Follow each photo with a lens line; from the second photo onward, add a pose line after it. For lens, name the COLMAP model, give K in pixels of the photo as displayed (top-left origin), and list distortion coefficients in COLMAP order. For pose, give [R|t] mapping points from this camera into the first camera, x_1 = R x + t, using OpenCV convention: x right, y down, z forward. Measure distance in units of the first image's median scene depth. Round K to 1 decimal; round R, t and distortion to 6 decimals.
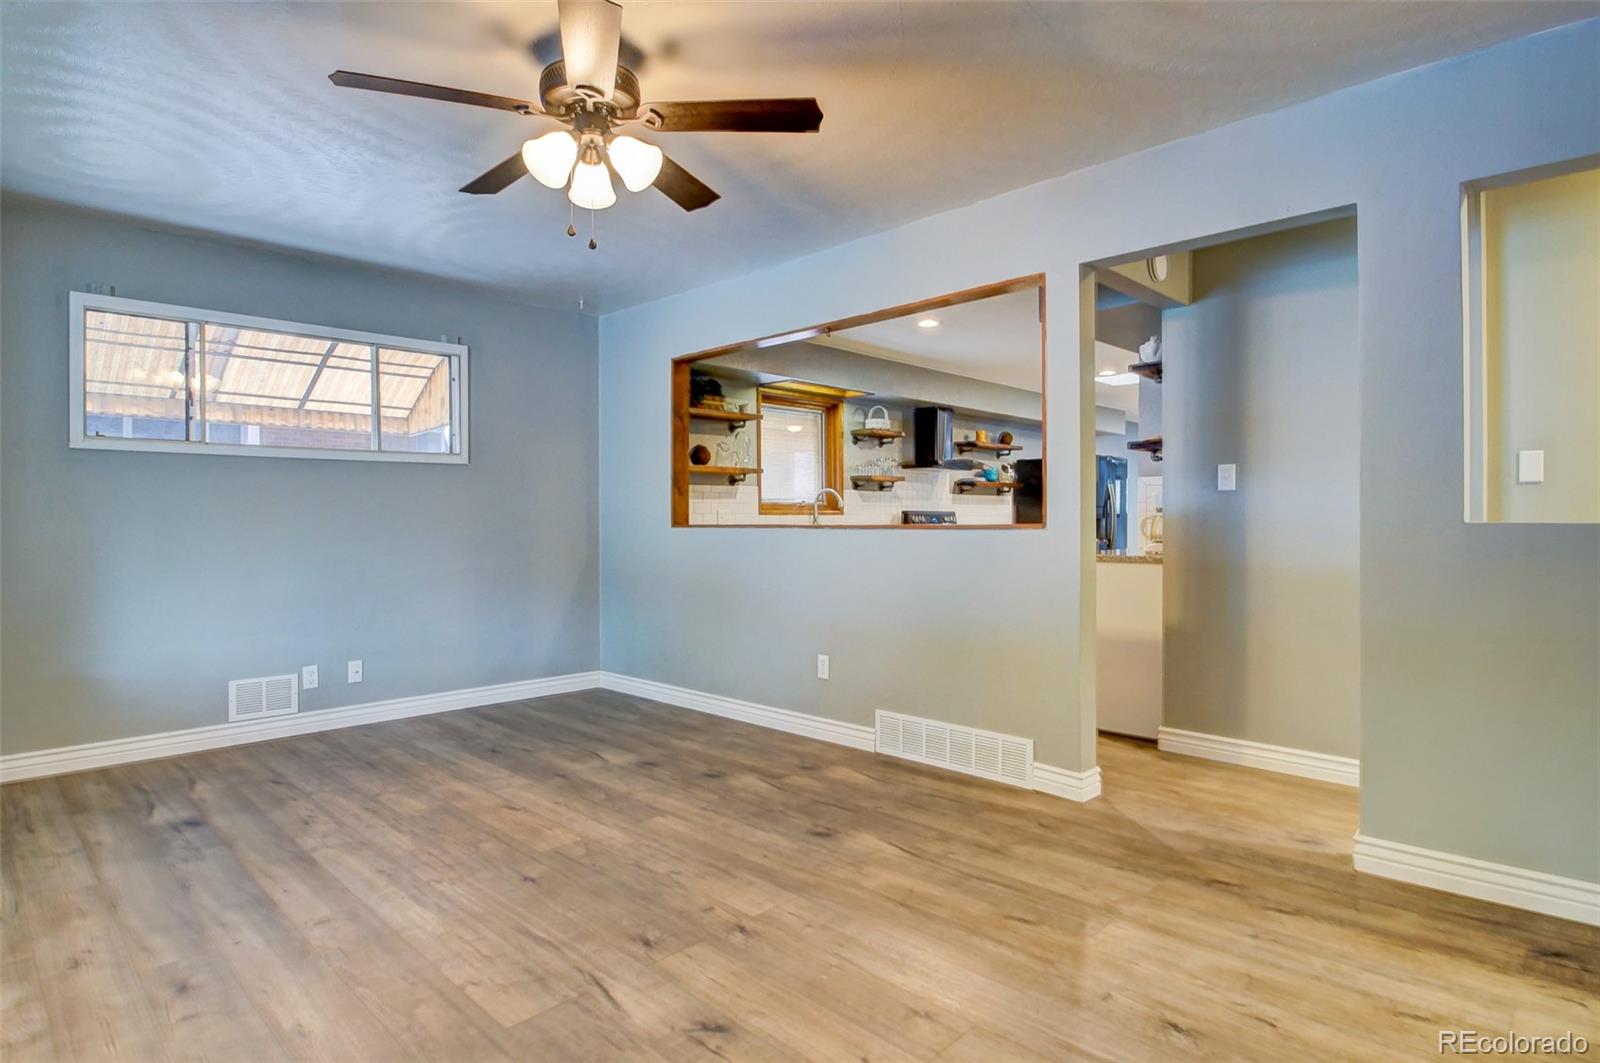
lens RADIAL K [[851.4, 0, 793.1], [0, 851.4, 522.5], [0, 0, 1]] dist [-0.016385, -0.000974]
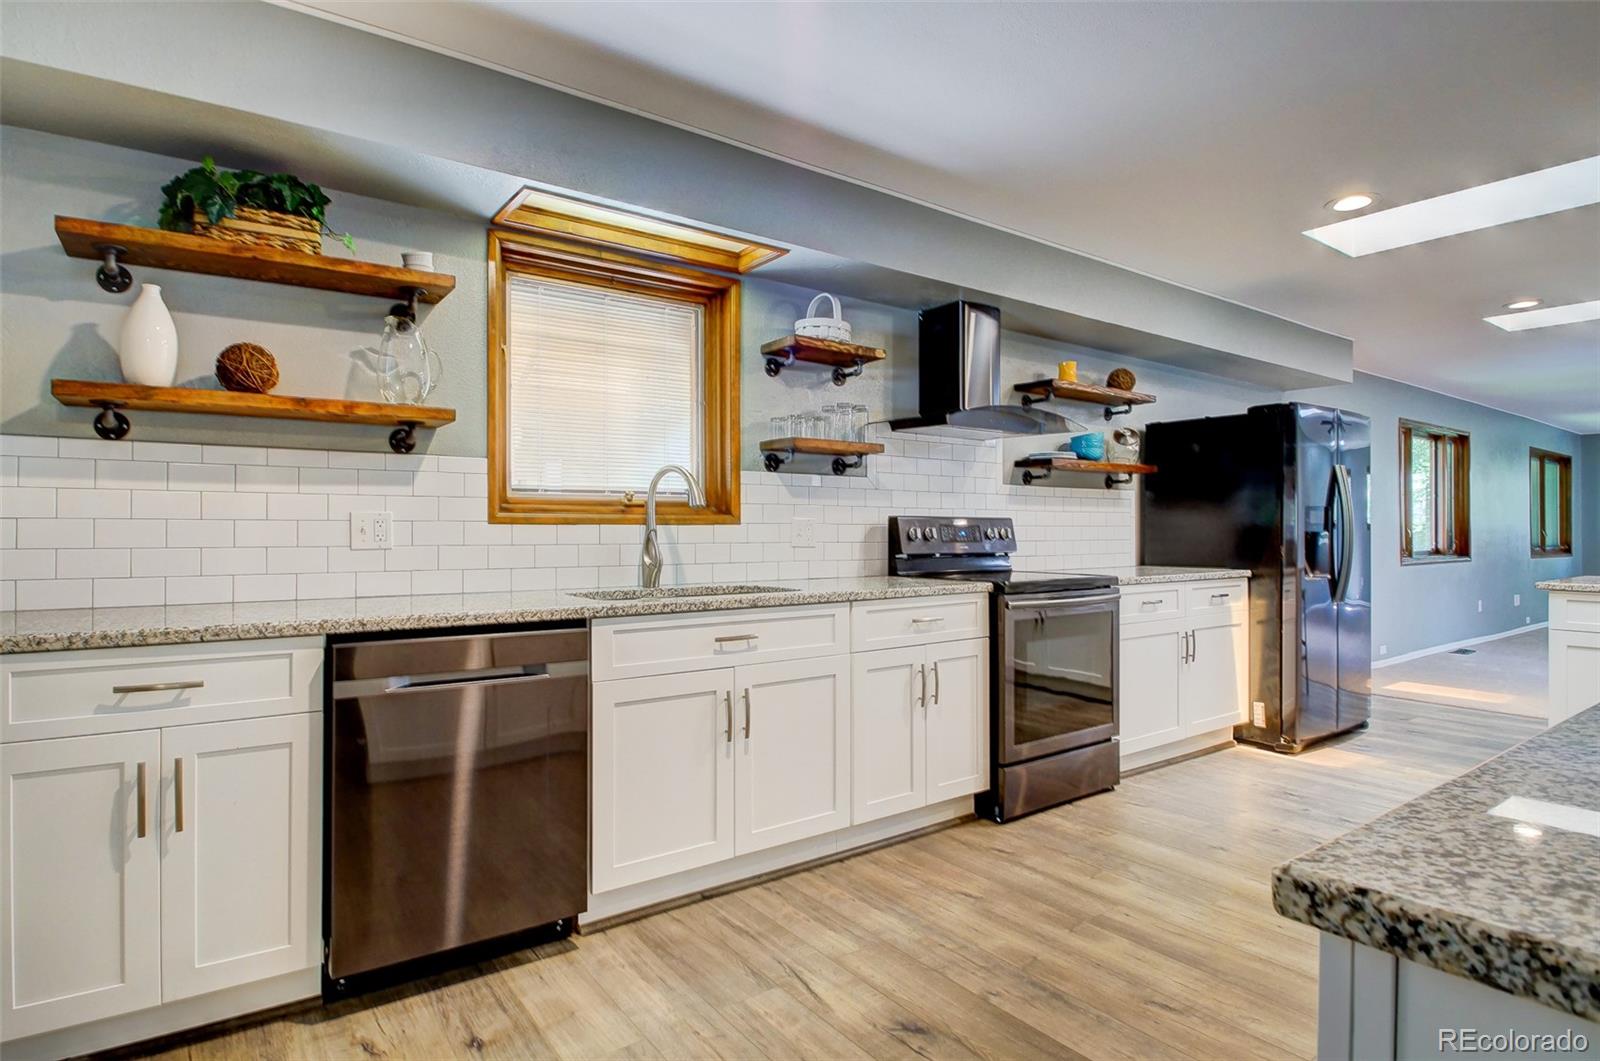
lens RADIAL K [[835.0, 0, 776.1], [0, 835.0, 517.1], [0, 0, 1]] dist [-0.004421, -0.001546]
pose [[0.984294, 0.001781, -0.176528, 0.271041], [-0.004544, 0.999873, -0.015248, -0.010393], [0.176478, 0.015811, 0.984178, 0.942855]]
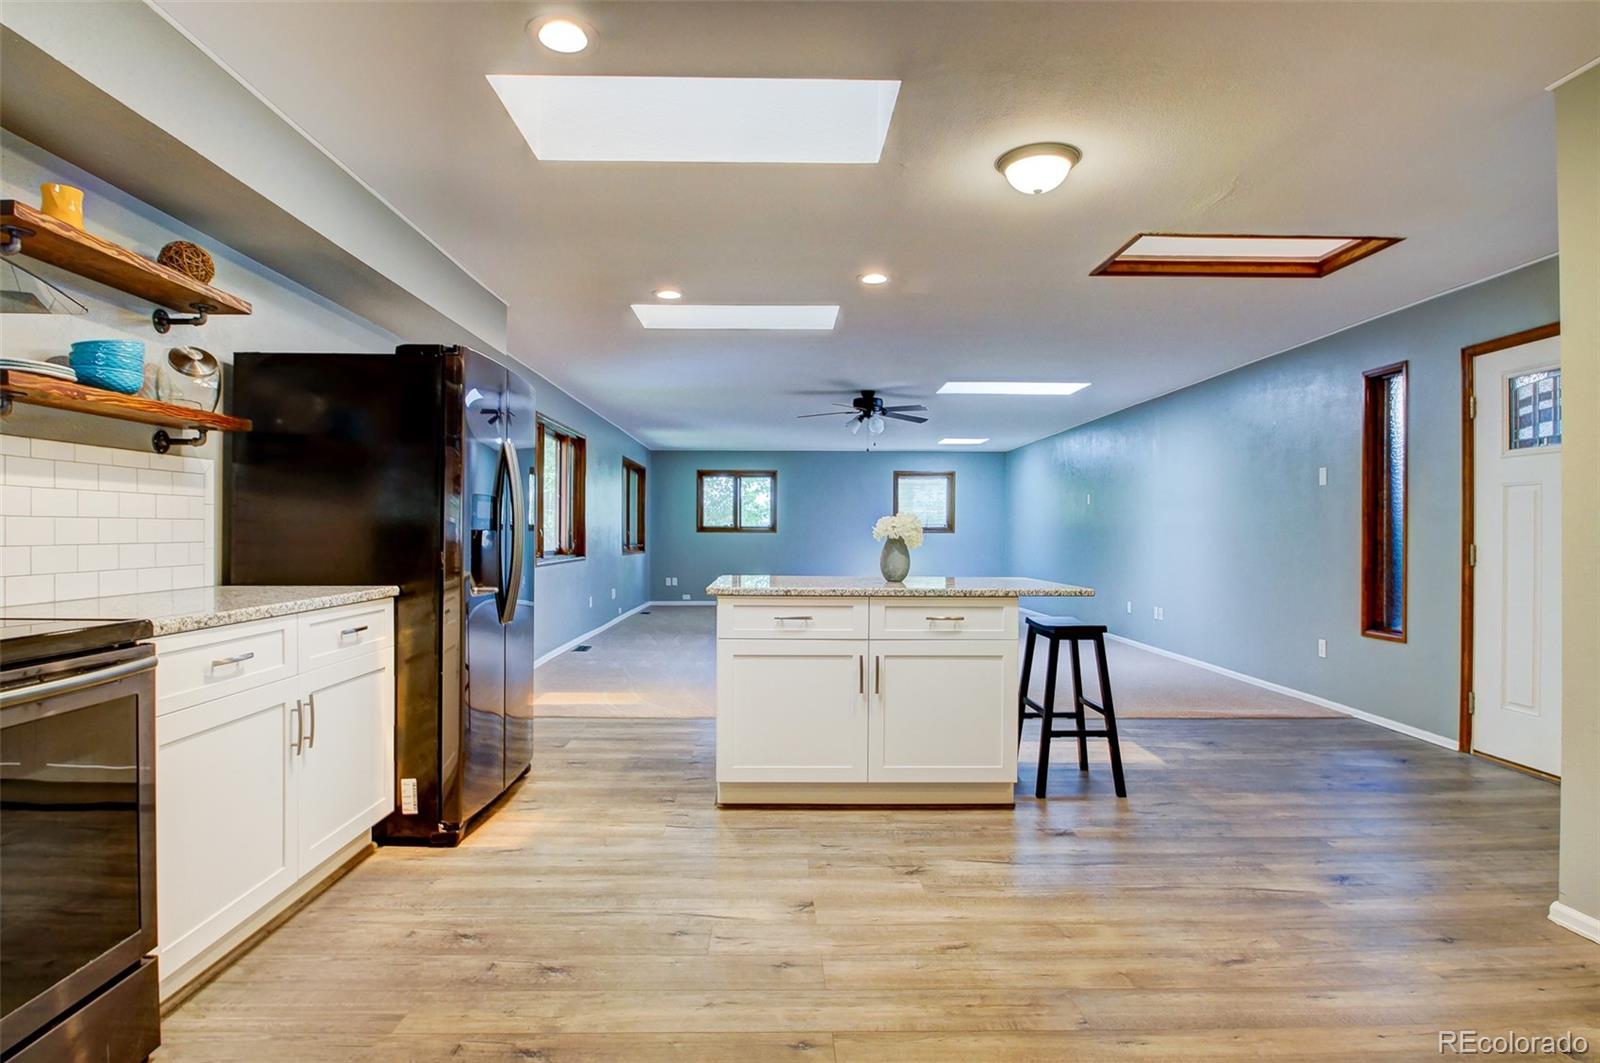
lens RADIAL K [[852.7, 0, 786.0], [0, 852.7, 534.7], [0, 0, 1]] dist [-0.000335, -0.014089]
pose [[0.702216, 0.003107, 0.711957, 0.385570], [-0.003891, 0.999992, -0.000526, -0.006894], [-0.711953, -0.002401, 0.702223, 1.327095]]
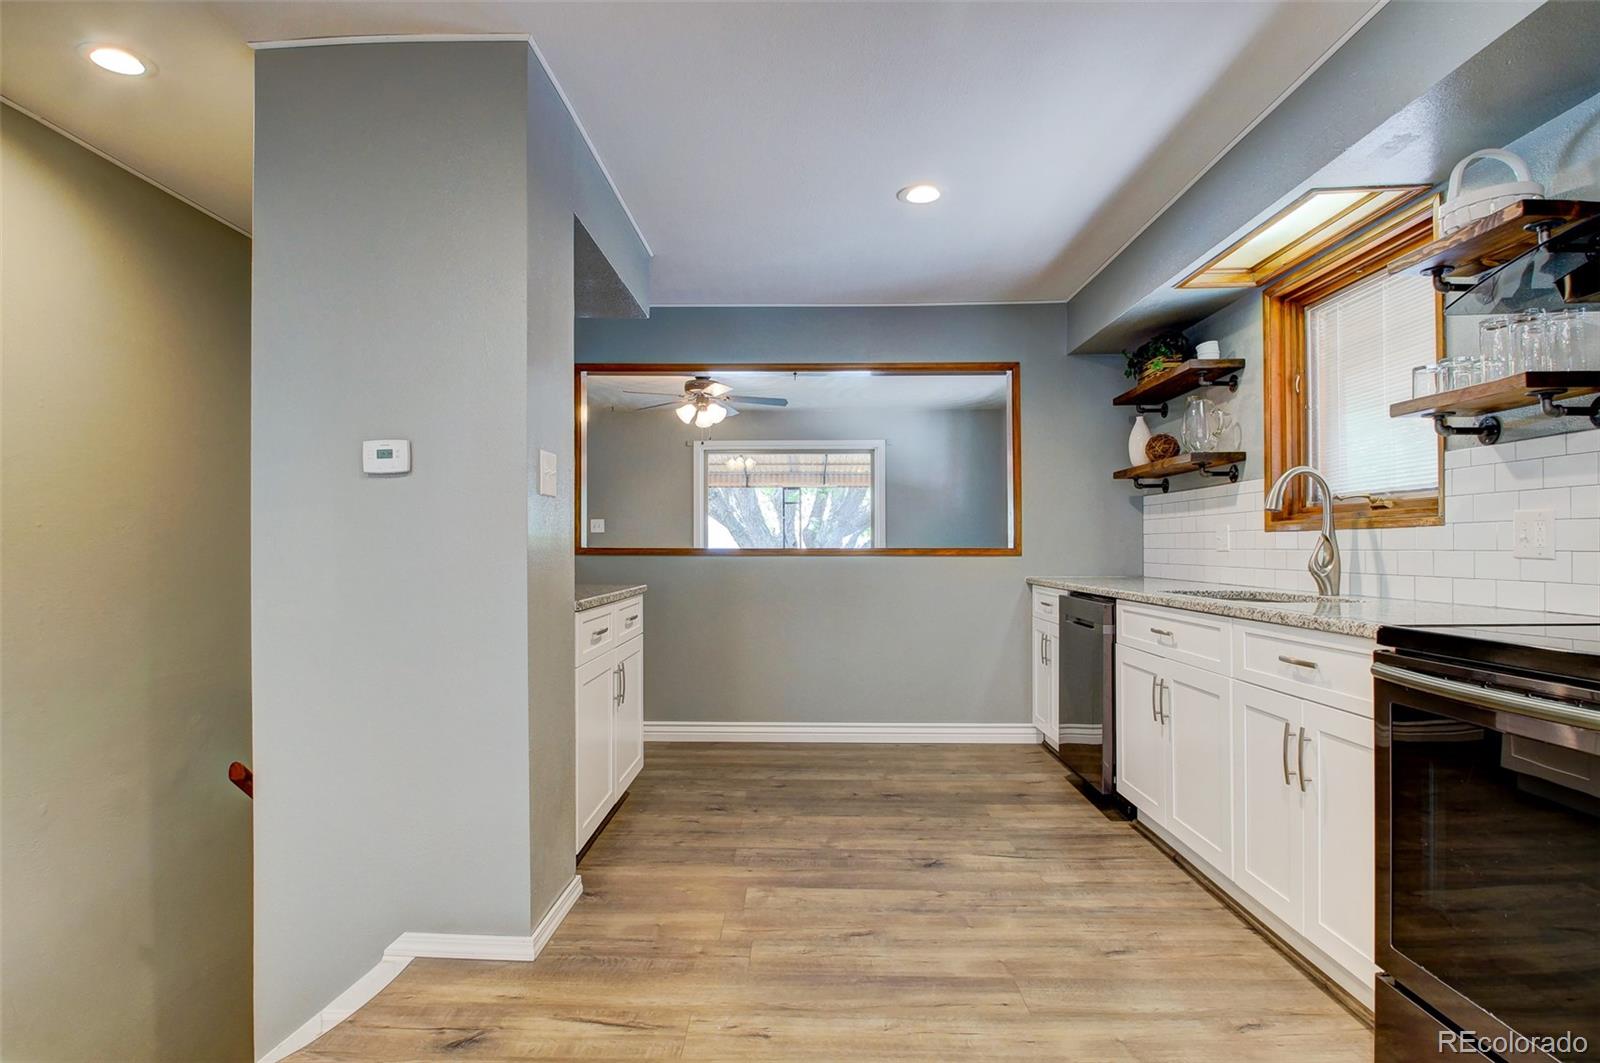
lens RADIAL K [[852.7, 0, 786.0], [0, 852.7, 534.7], [0, 0, 1]] dist [-0.000335, -0.014089]
pose [[-0.724776, -0.005866, -0.688960, 0.821030], [0.001577, 0.999947, -0.010173, -0.003779], [0.688983, -0.008460, -0.724728, 1.809239]]
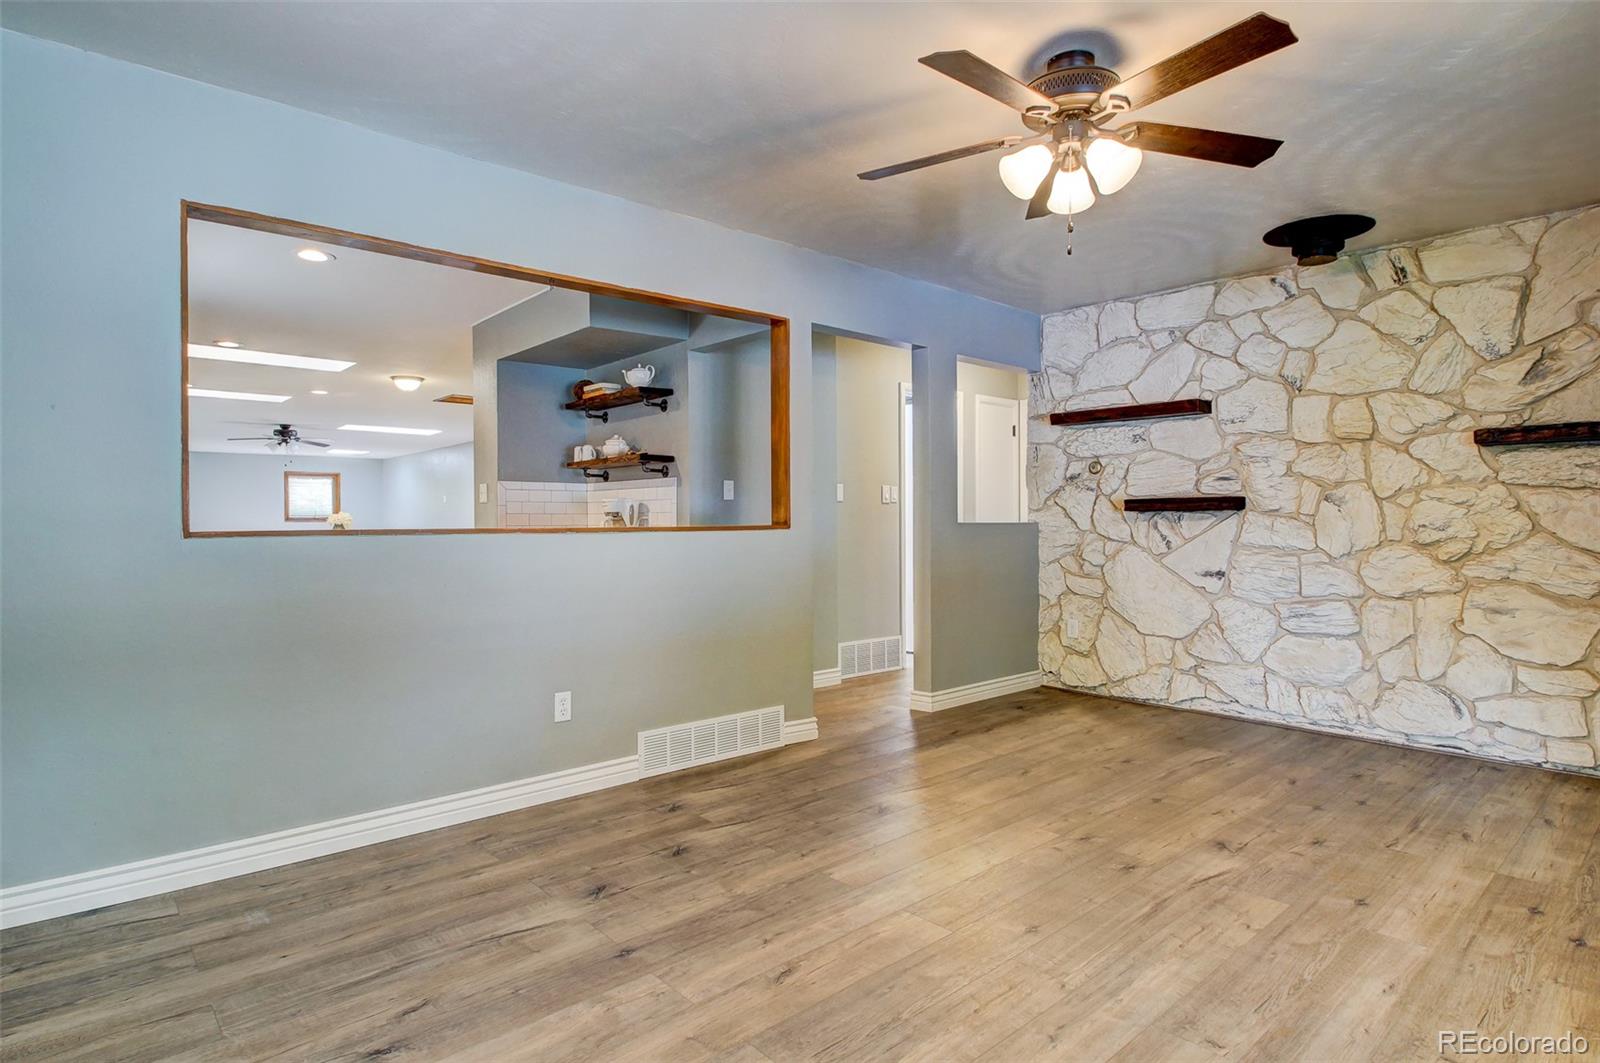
lens RADIAL K [[852.7, 0, 786.0], [0, 852.7, 534.7], [0, 0, 1]] dist [-0.000335, -0.014089]
pose [[0.069474, -0.014624, 0.997477, -0.744063], [0.004602, 0.999887, 0.014339, -0.001886], [-0.997573, 0.003594, 0.069533, 0.735293]]
